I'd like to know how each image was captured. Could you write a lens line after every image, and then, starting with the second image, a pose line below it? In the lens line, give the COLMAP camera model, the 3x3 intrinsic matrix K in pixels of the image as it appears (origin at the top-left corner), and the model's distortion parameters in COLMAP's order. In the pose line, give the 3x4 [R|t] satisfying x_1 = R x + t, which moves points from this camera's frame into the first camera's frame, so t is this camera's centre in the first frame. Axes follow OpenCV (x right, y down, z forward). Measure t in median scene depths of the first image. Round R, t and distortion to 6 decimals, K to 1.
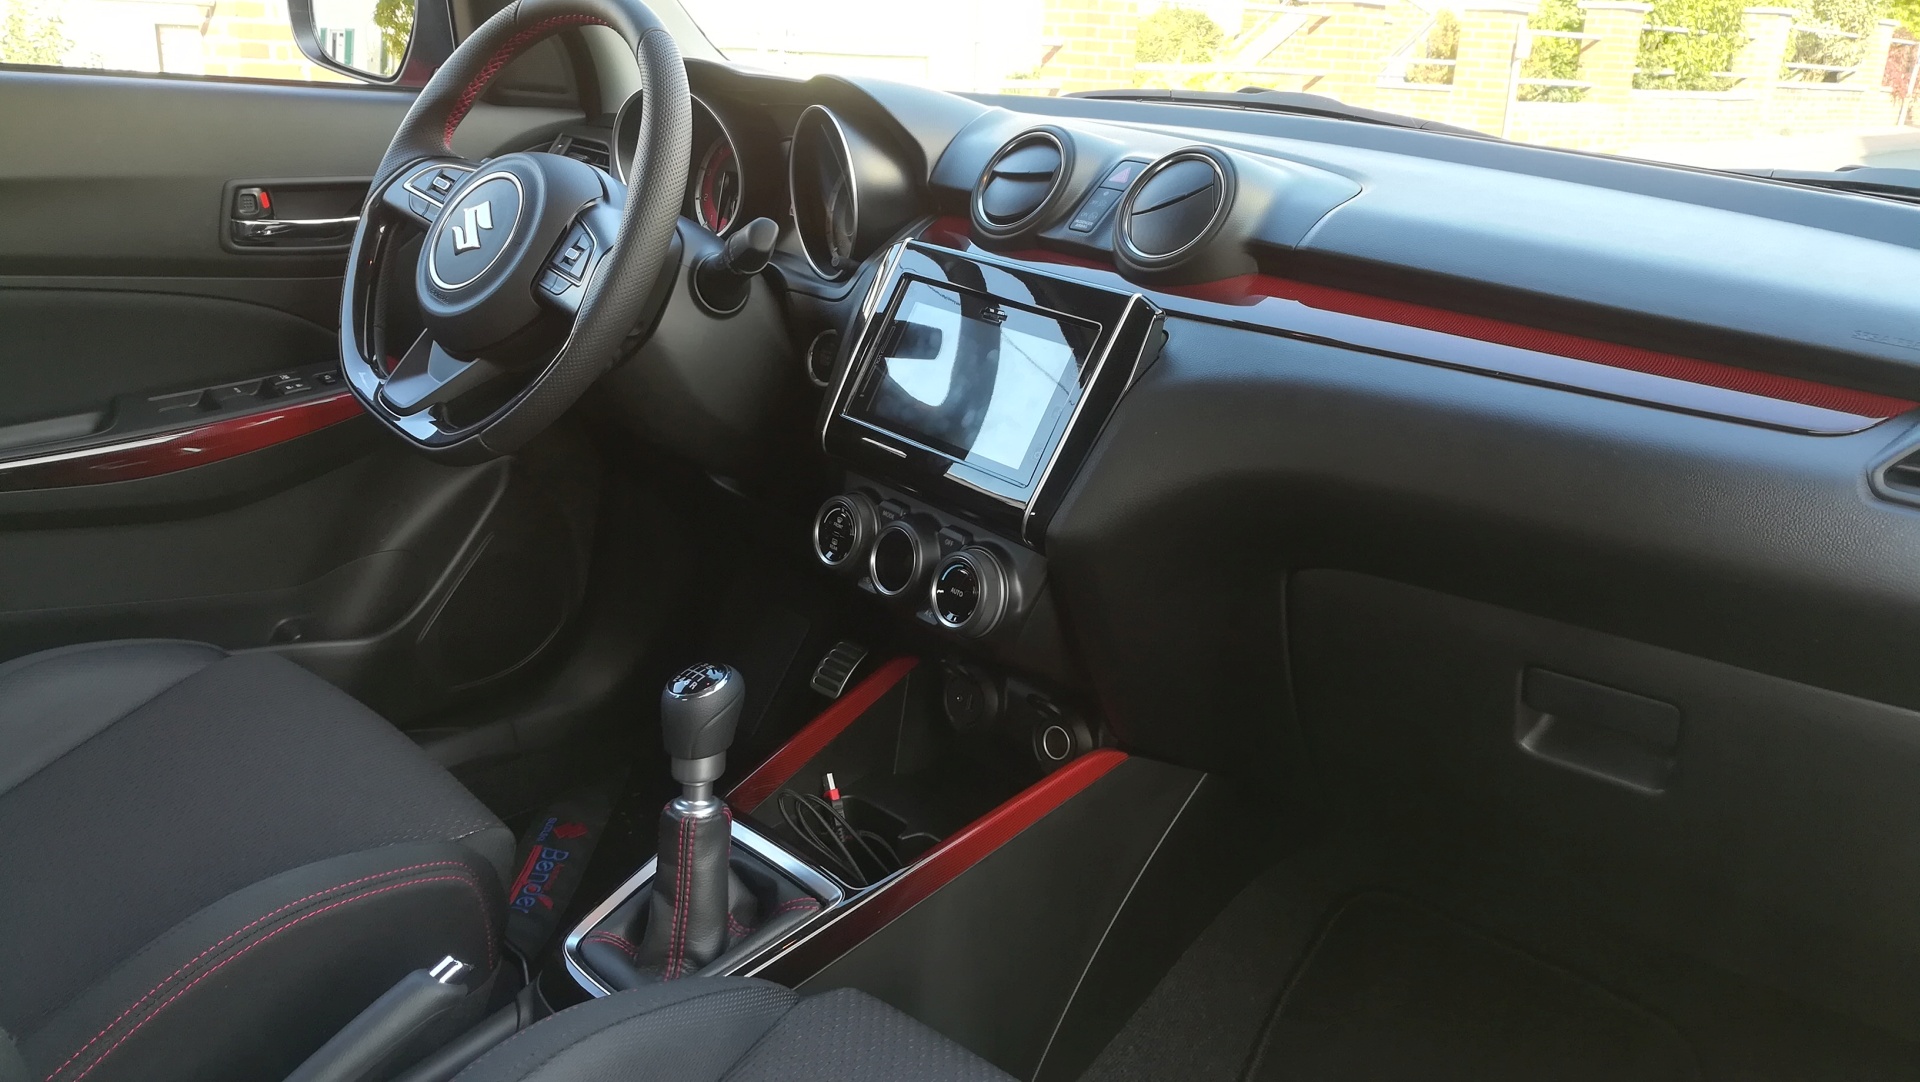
lens RADIAL K [[1514.8, 0, 946.4], [0, 1514.8, 551.5], [0, 0, 1]] dist [-0.004059, 0.025022]
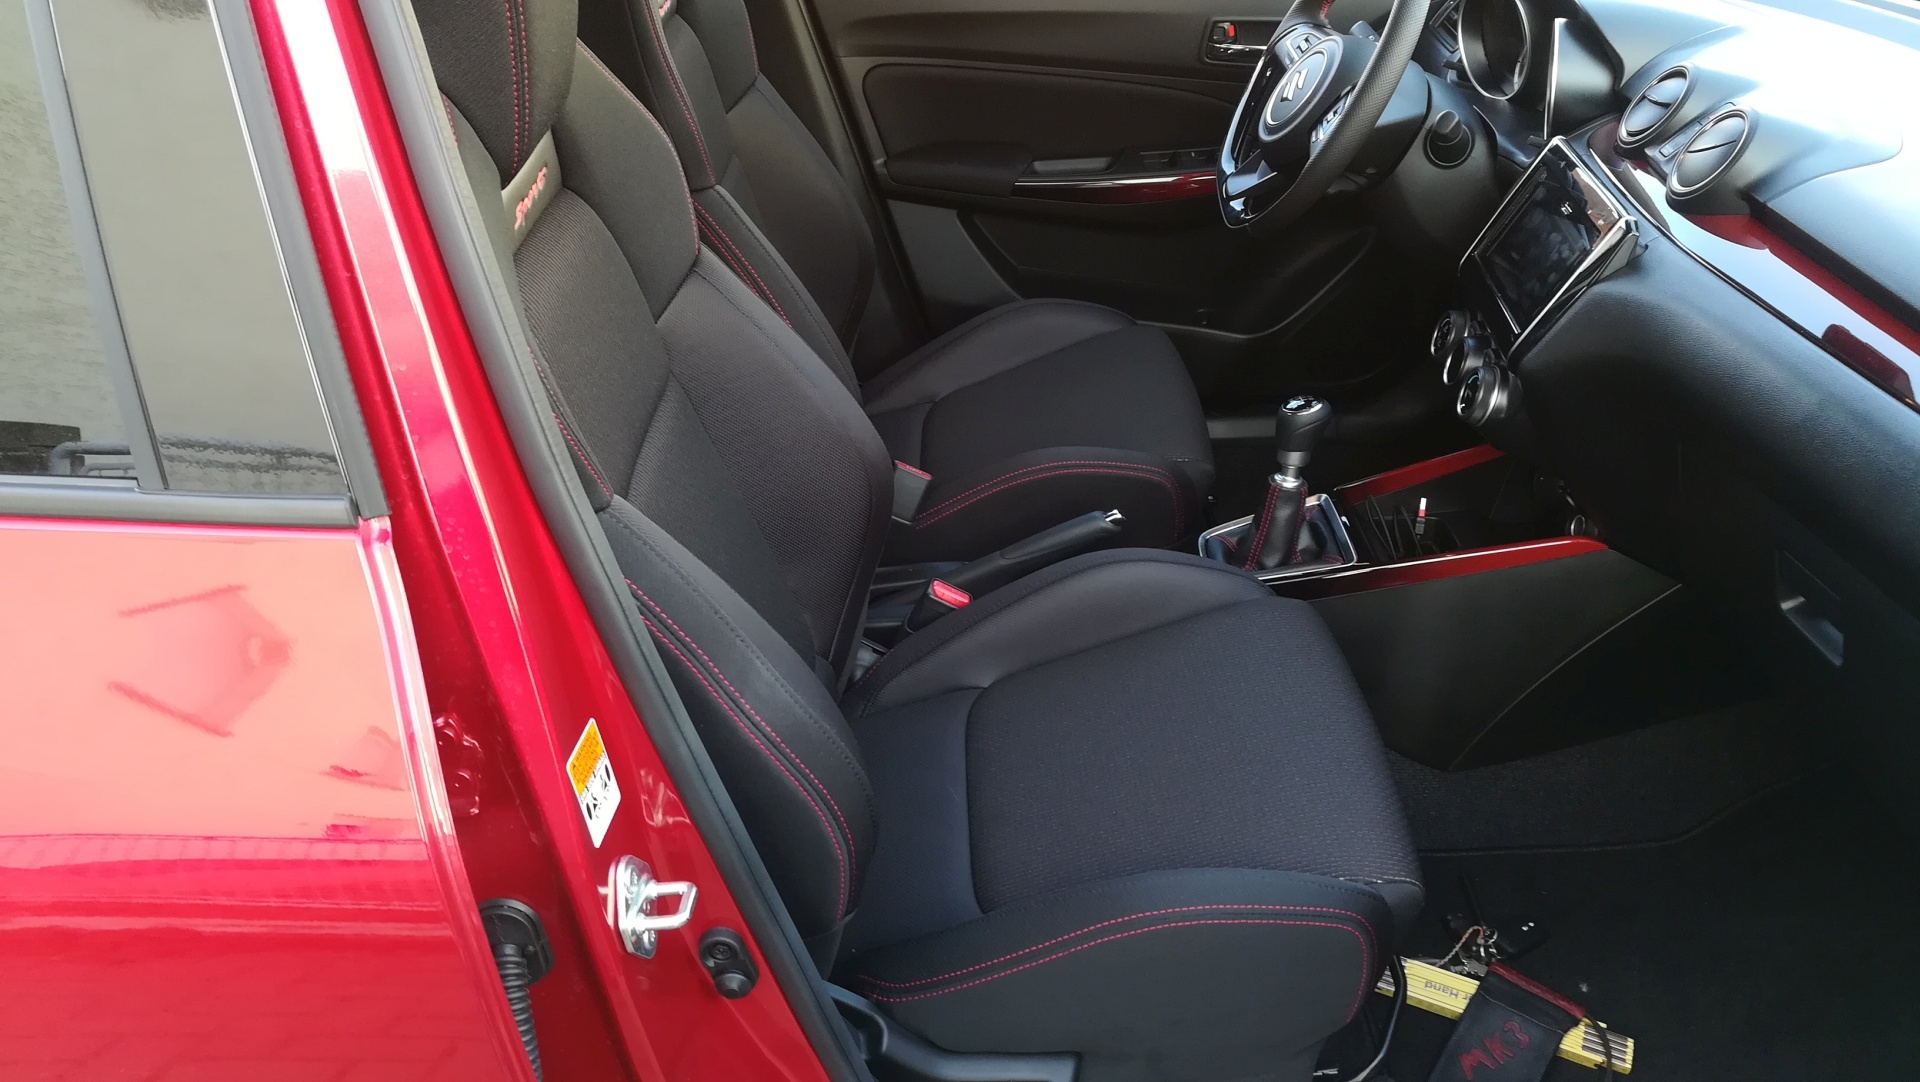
lens RADIAL K [[1514.8, 0, 962.8], [0, 1514.8, 549.6], [0, 0, 1]] dist [-0.004059, 0.025022]
pose [[0.718878, 0.319902, -0.617152, 0.517246], [-0.193964, 0.944864, 0.263837, -0.103782], [0.667527, -0.069961, 0.741292, -0.376109]]
